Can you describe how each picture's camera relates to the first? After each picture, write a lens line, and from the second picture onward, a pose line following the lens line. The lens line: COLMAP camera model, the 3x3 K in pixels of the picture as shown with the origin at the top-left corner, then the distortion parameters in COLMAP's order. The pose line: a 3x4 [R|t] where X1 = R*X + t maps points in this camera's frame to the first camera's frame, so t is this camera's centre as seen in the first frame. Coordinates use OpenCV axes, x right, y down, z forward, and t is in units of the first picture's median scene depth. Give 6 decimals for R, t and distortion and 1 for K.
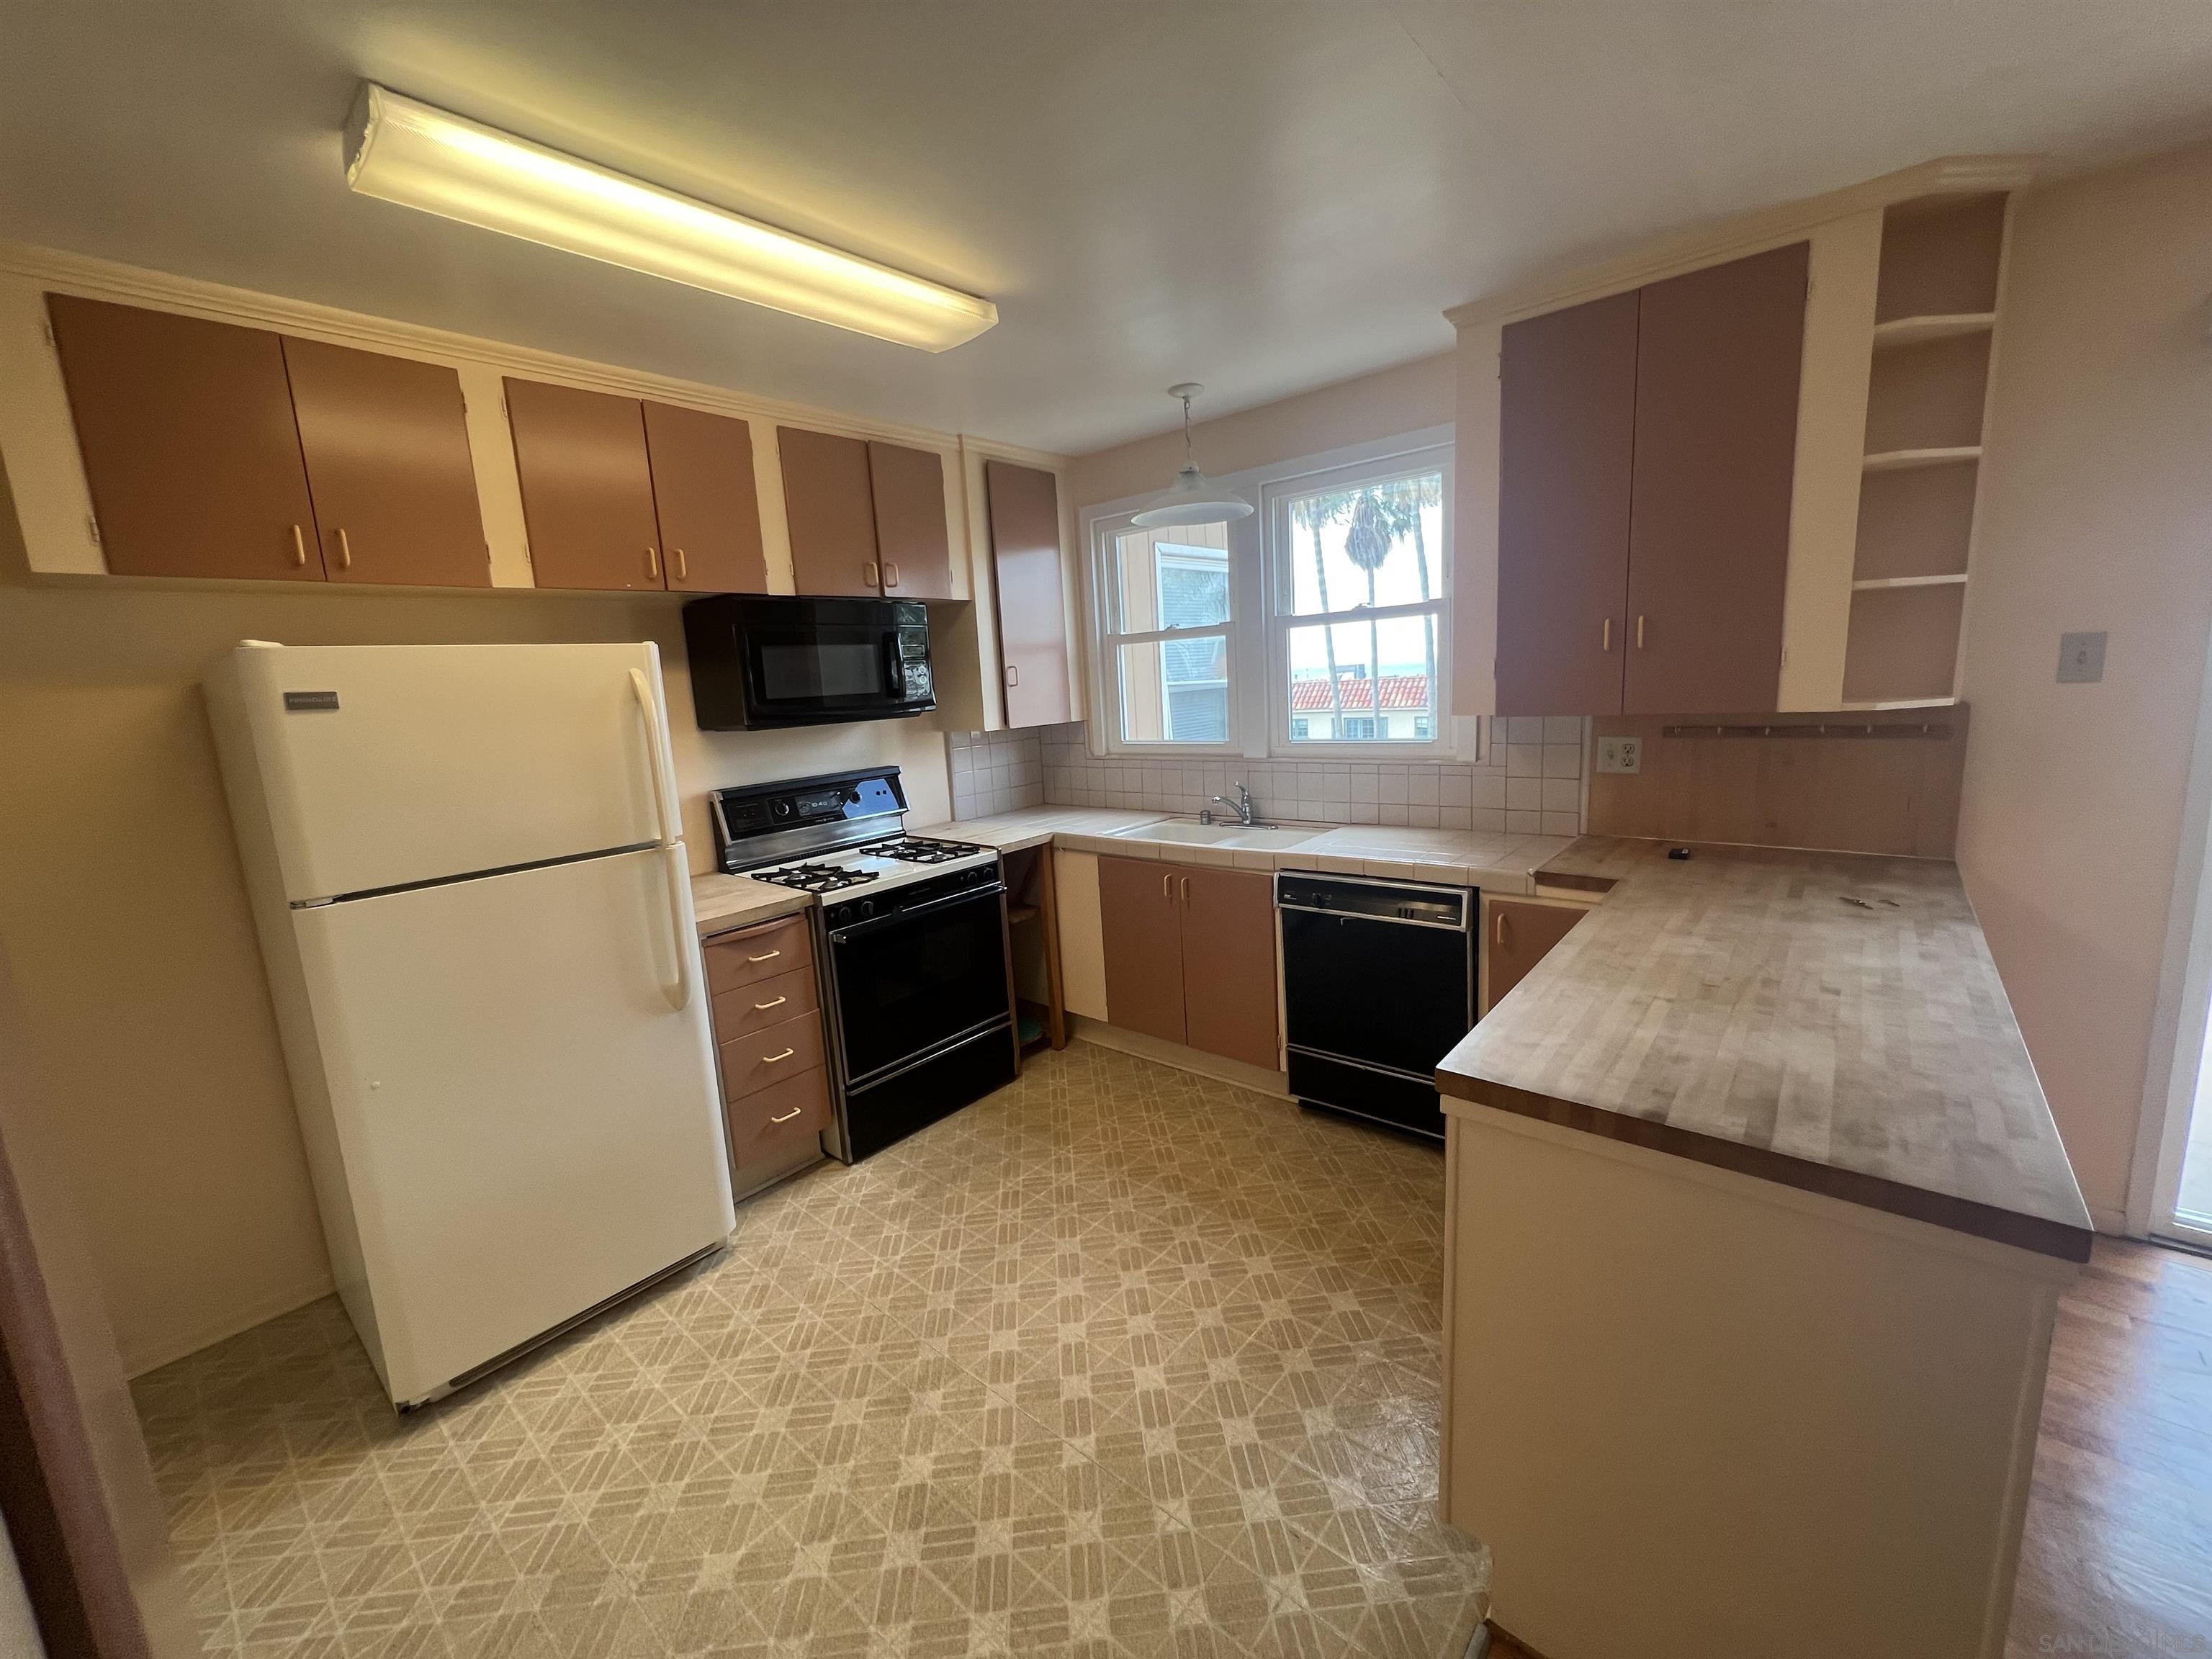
lens RADIAL K [[887.4, 0, 1106.0], [0, 887.4, 829.5], [0, 0, 1]] dist [-0.000034, -0.000143]
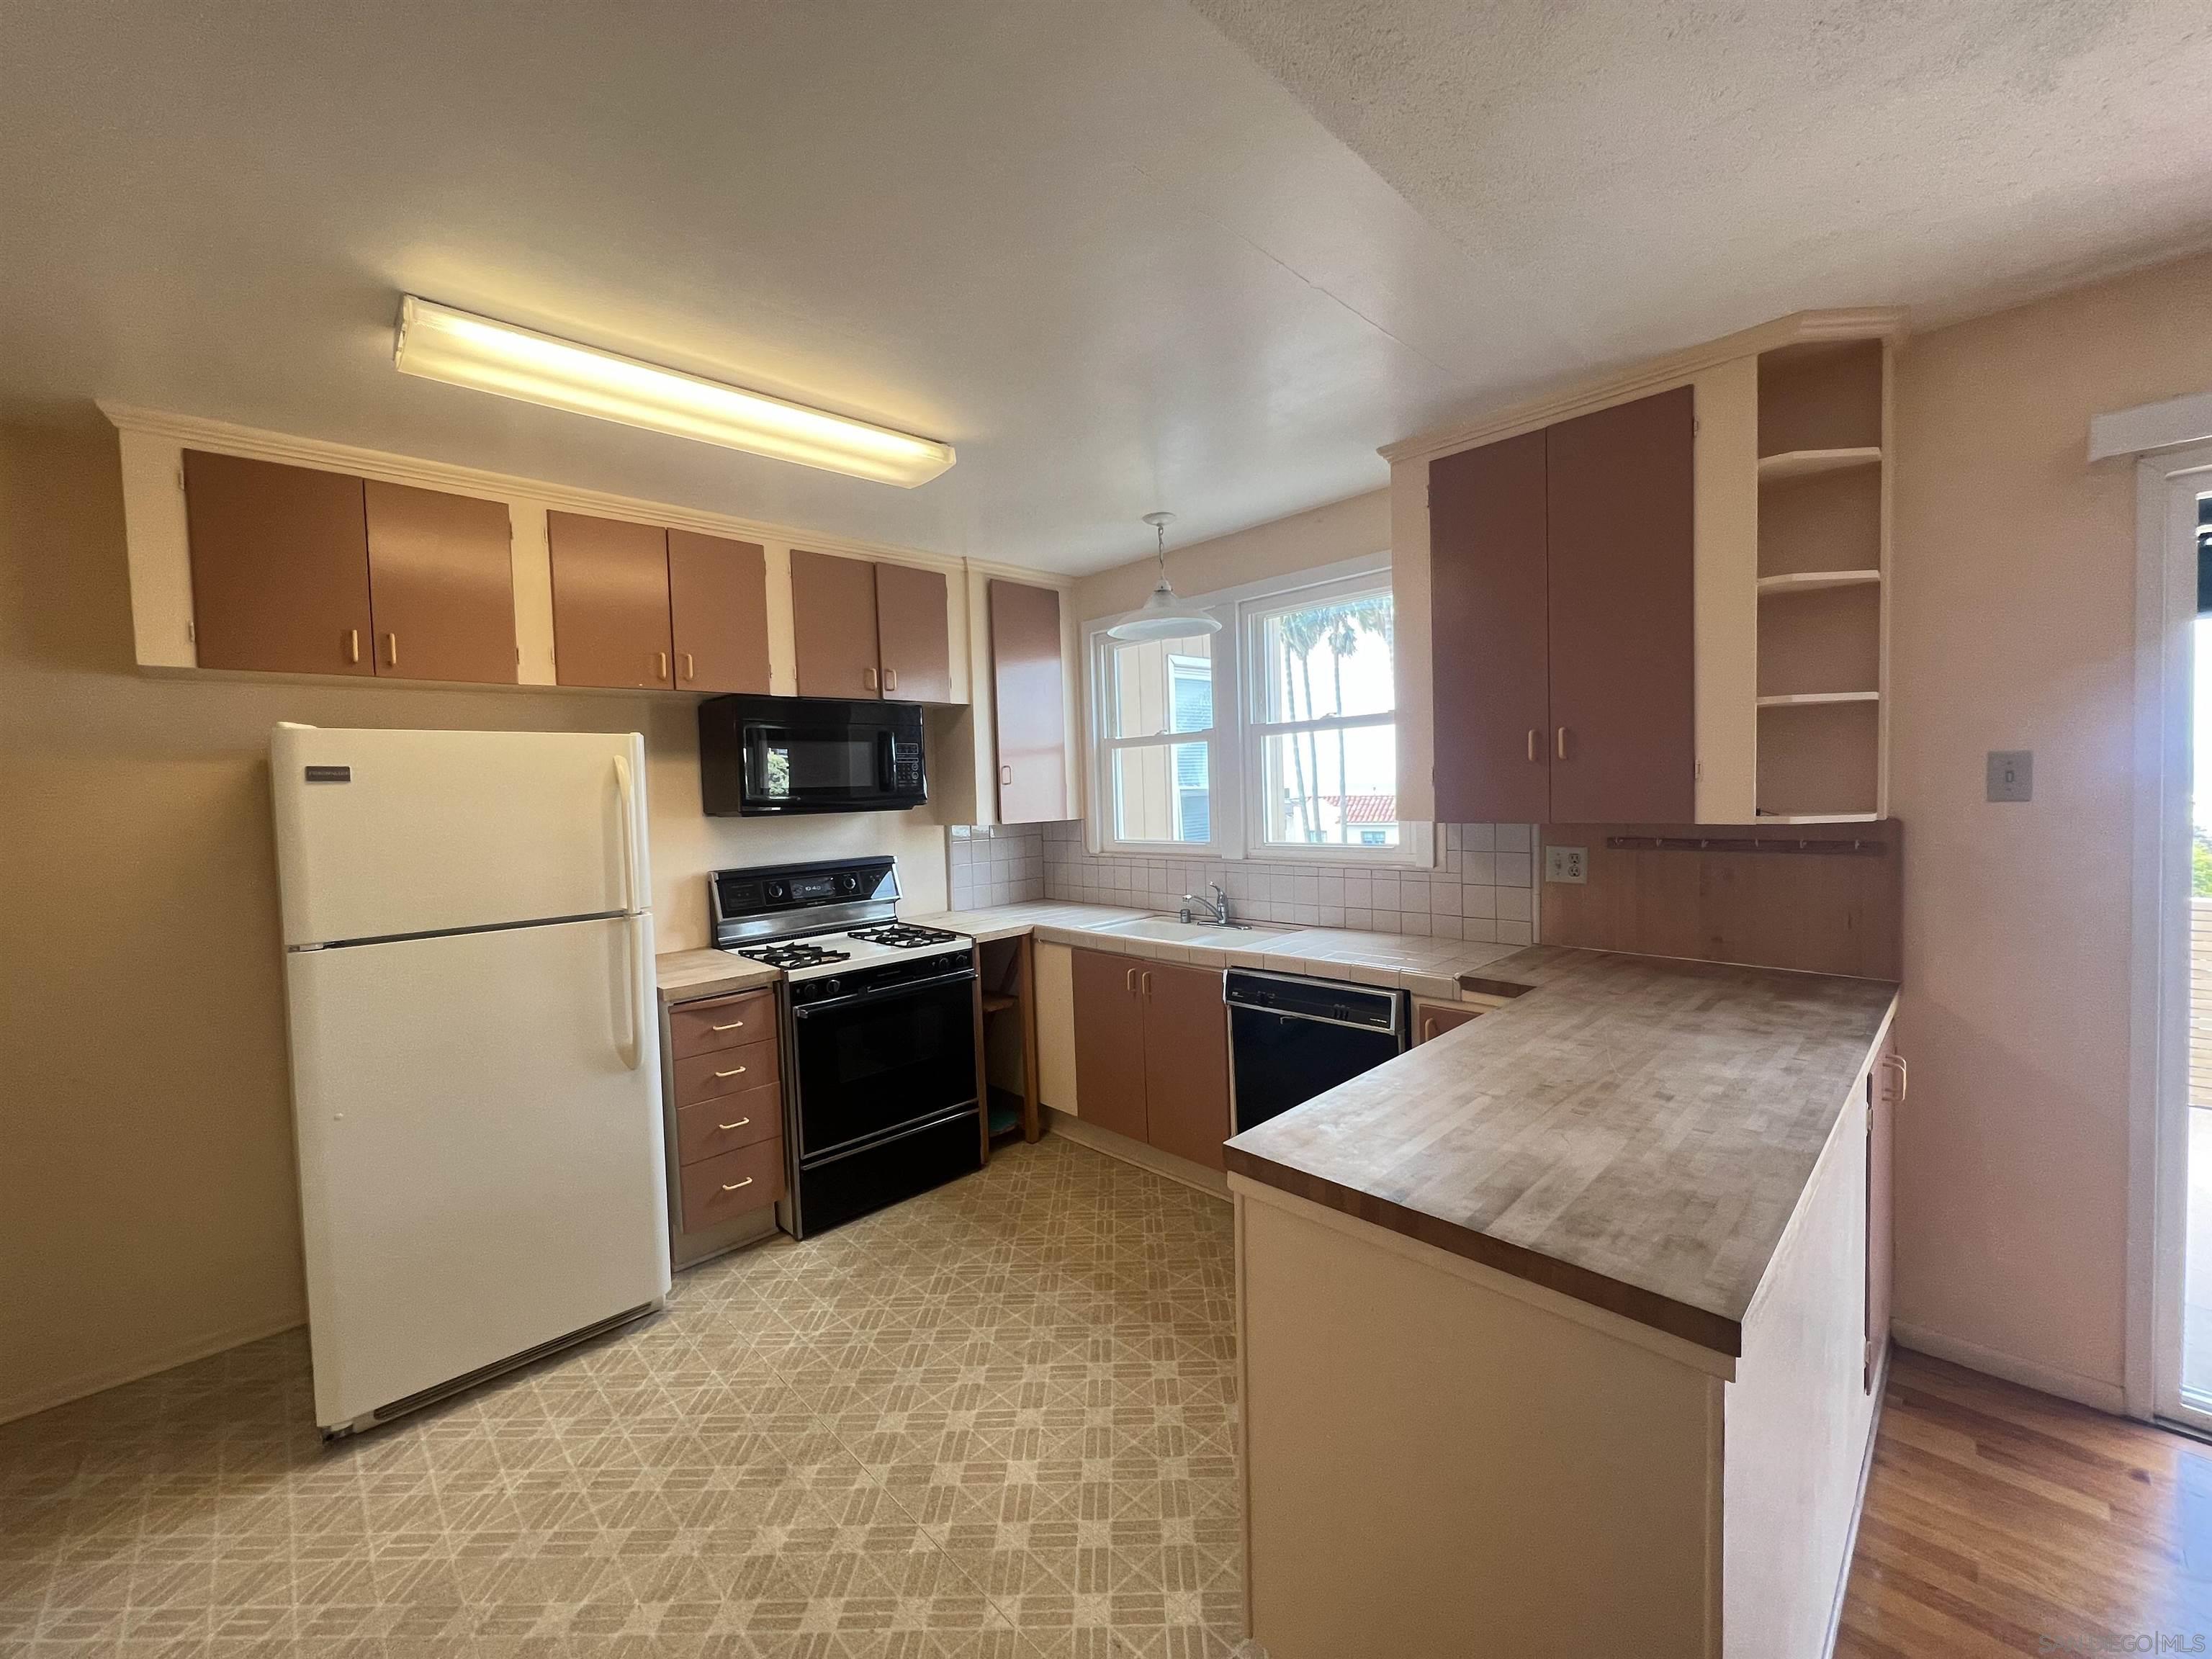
lens RADIAL K [[888.3, 0, 1106.0], [0, 888.3, 829.5], [0, 0, 1]] dist [-0.000647, 0.000159]
pose [[0.995209, 0.029967, -0.093060, 0.172242], [-0.040890, 0.992197, -0.117784, 0.017364], [0.088804, 0.121025, 0.988669, -0.044078]]
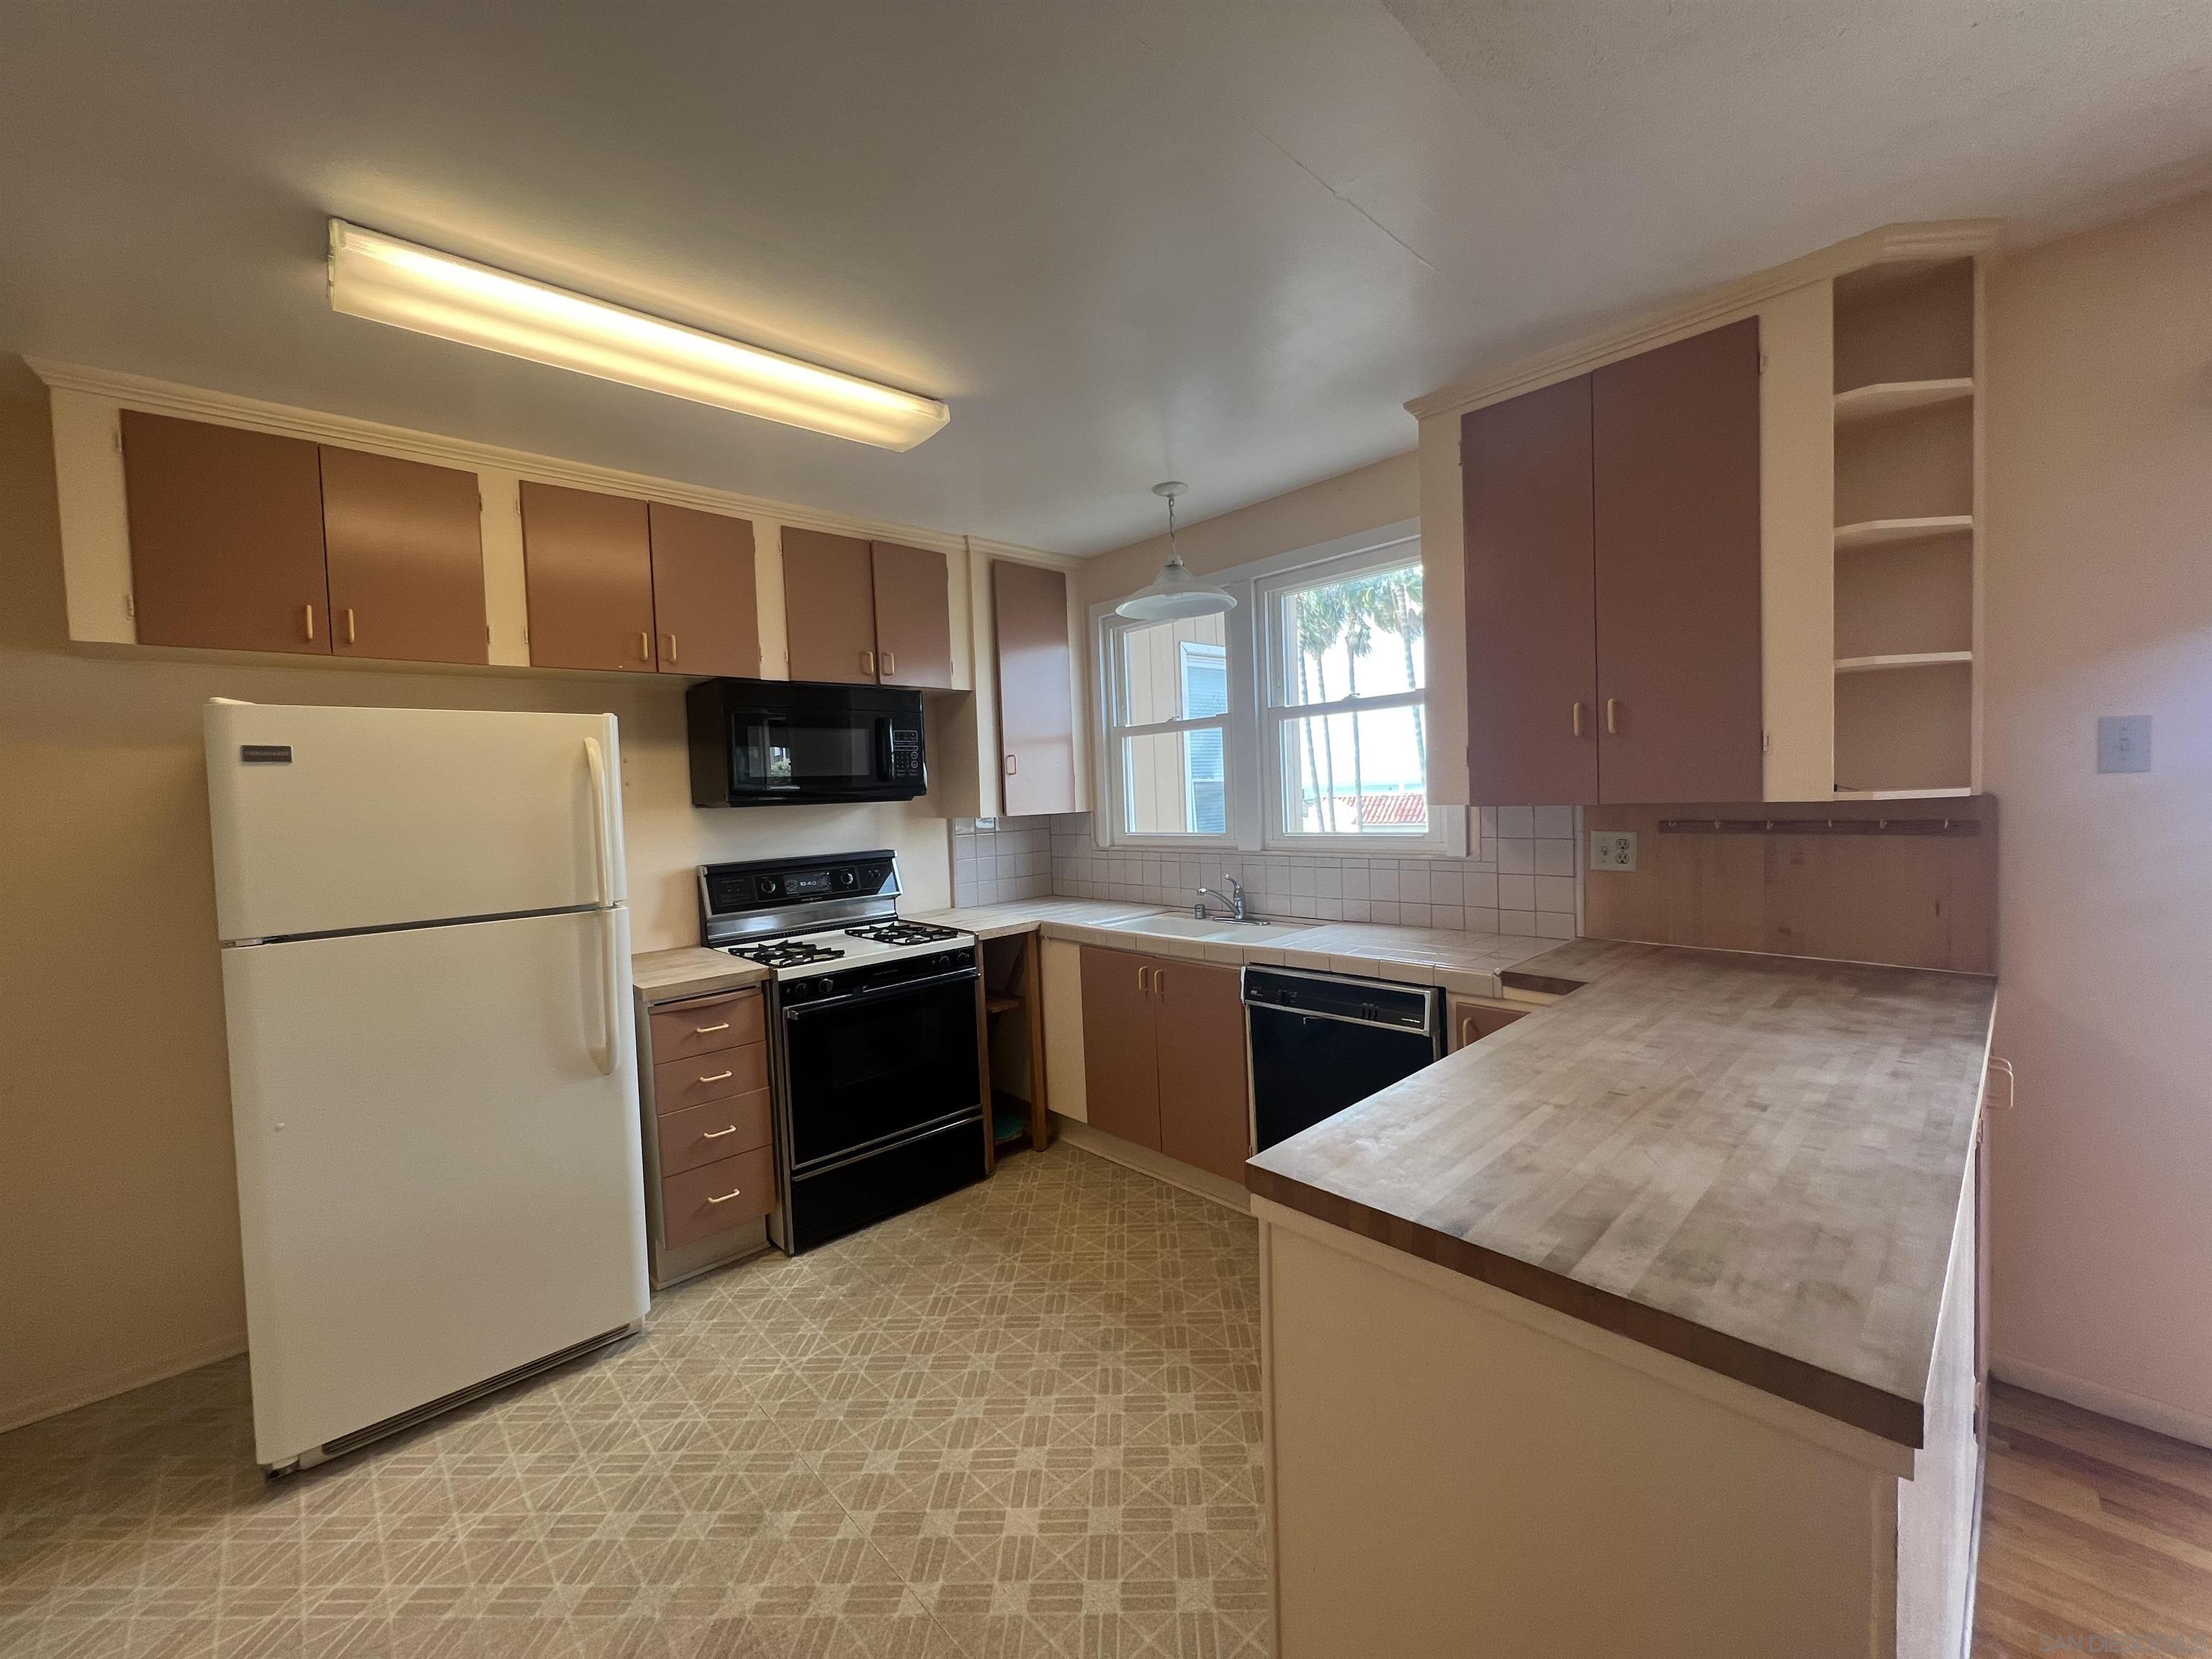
lens RADIAL K [[887.6, 0, 1106.0], [0, 887.6, 829.5], [0, 0, 1]] dist [-0.000136, -0.000188]
pose [[0.993753, 0.024133, -0.108966, 0.172653], [-0.037311, 0.992004, -0.120565, 0.027302], [0.105185, 0.123877, 0.986707, 0.036497]]
